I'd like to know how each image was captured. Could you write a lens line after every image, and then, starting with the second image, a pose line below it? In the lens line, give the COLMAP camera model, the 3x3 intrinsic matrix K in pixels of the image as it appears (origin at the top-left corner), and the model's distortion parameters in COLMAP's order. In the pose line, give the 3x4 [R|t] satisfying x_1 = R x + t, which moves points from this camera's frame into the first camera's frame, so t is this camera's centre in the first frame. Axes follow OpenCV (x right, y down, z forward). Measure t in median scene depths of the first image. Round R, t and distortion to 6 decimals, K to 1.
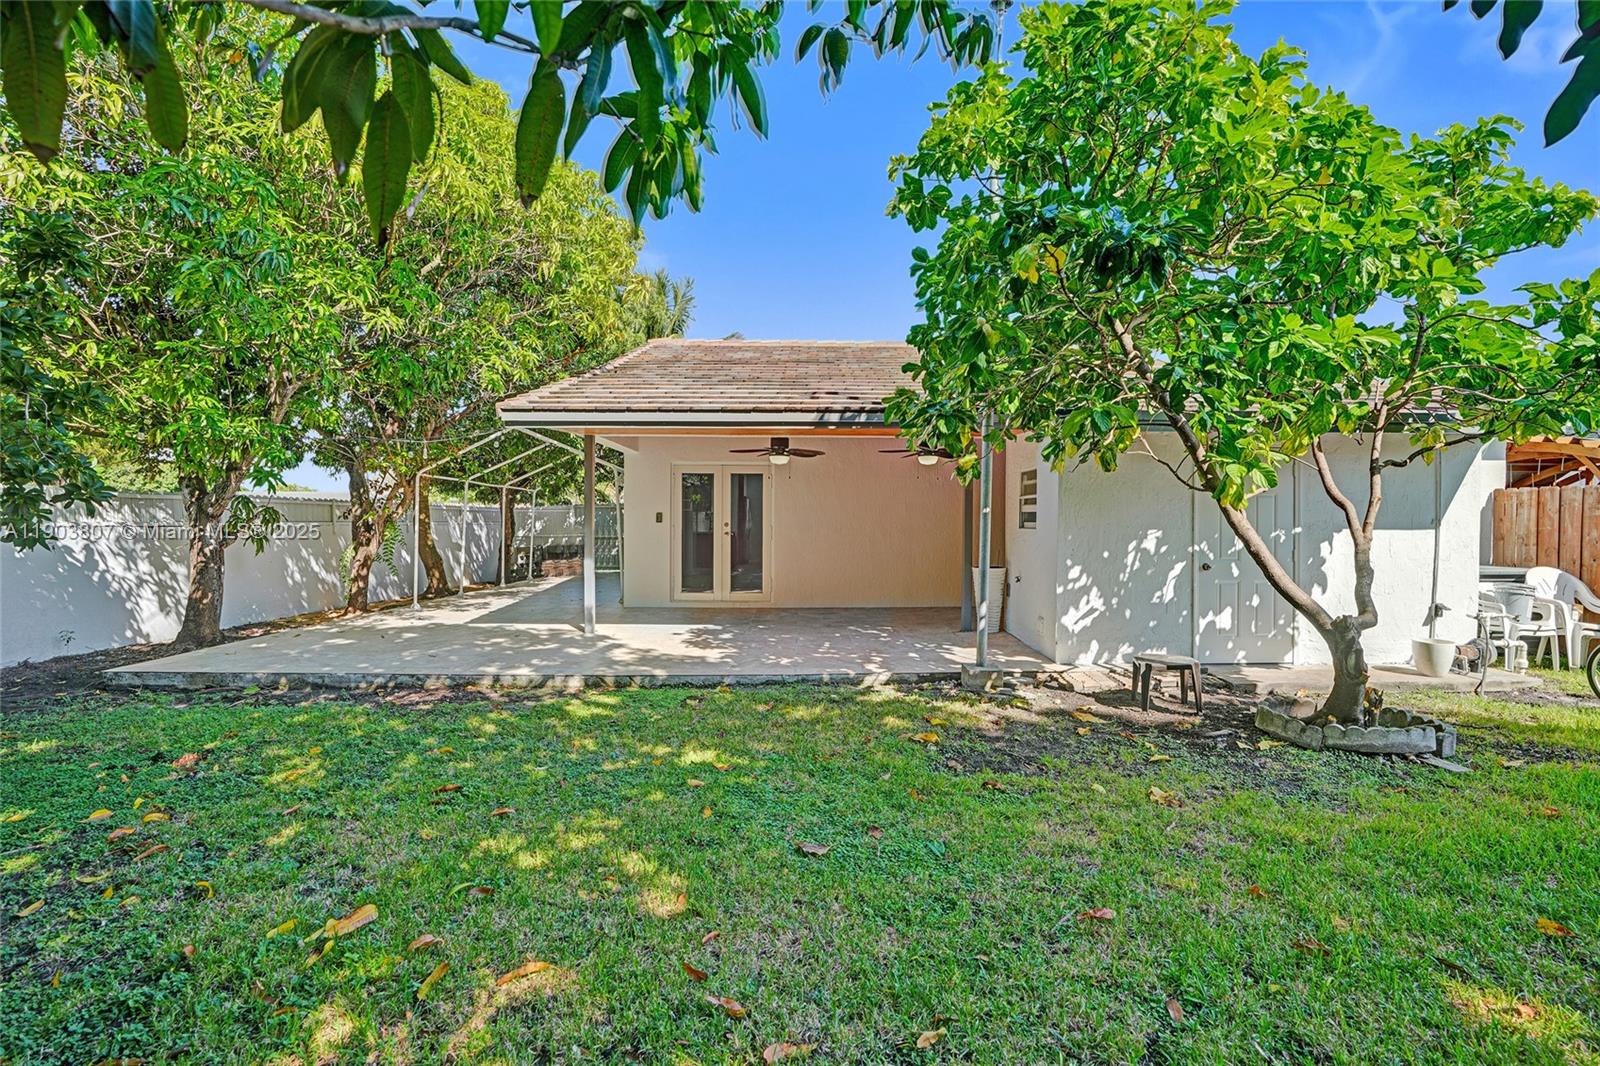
lens RADIAL K [[746.1, 0, 812.3], [0, 746.1, 531.5], [0, 0, 1]] dist [-0.048396, 0.000910]
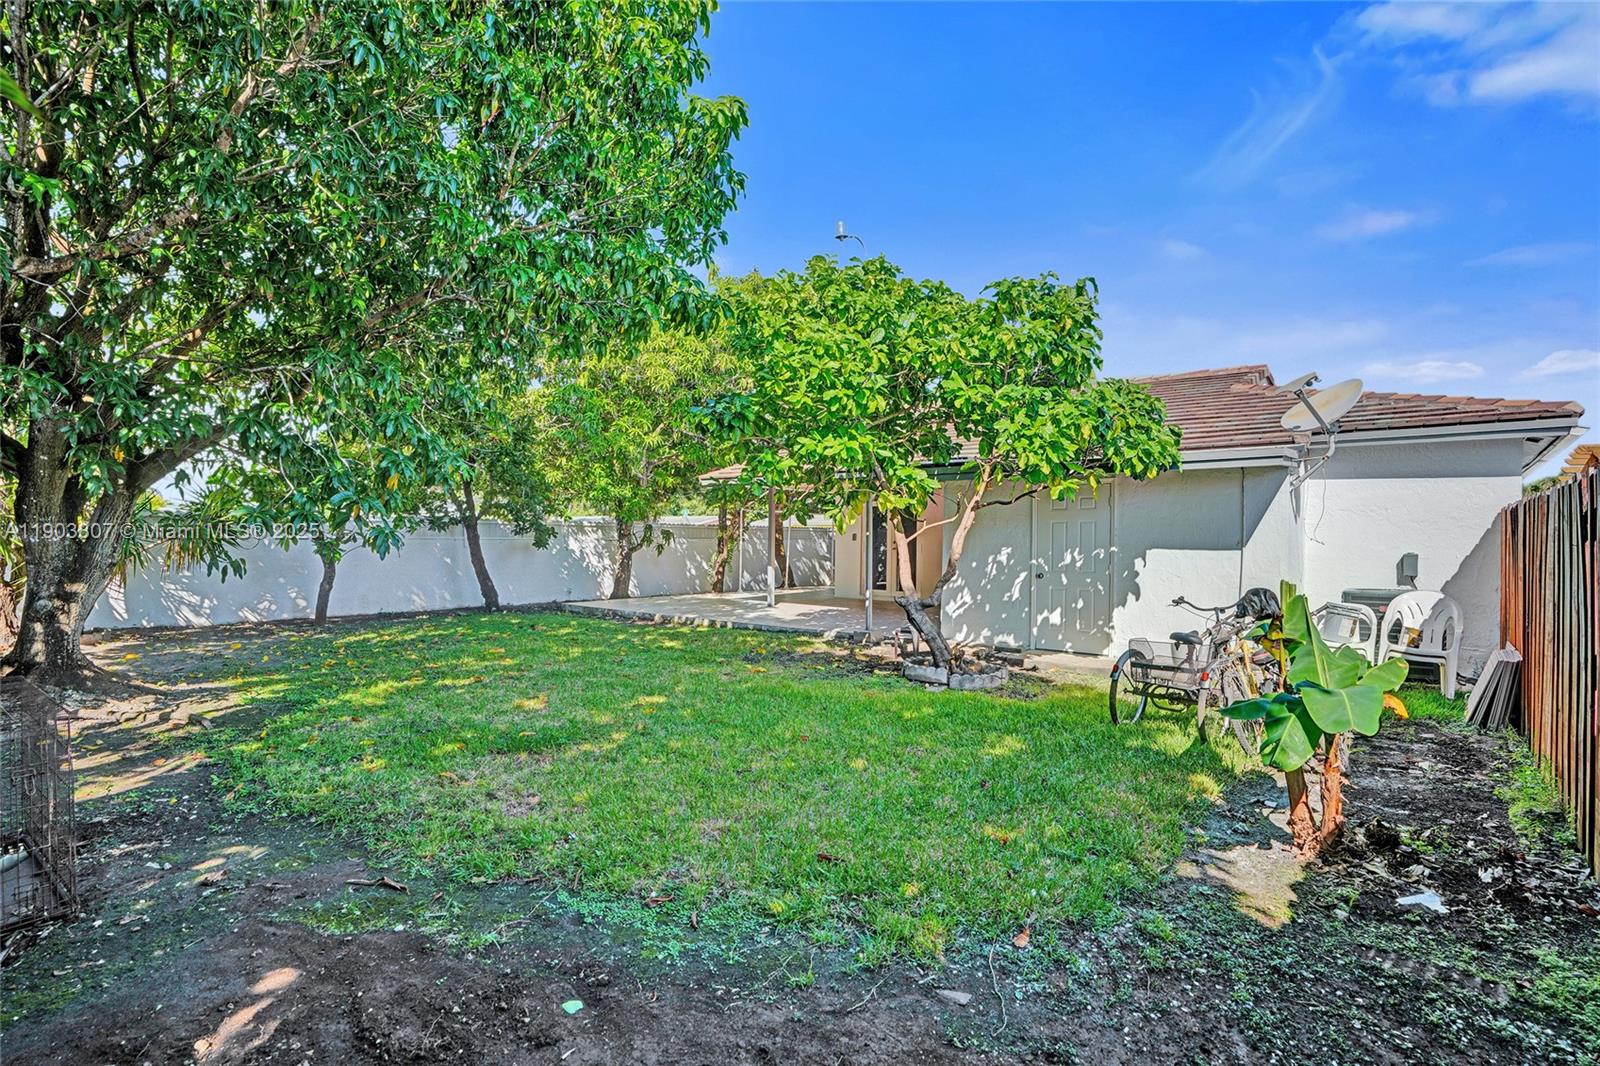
lens RADIAL K [[746.1, 0, 812.3], [0, 746.1, 531.5], [0, 0, 1]] dist [-0.048396, 0.000910]
pose [[0.770914, -0.002087, -0.636936, 1.066308], [-0.012690, 0.999746, -0.018635, -0.001695], [0.636813, 0.022448, 0.770691, -0.295581]]
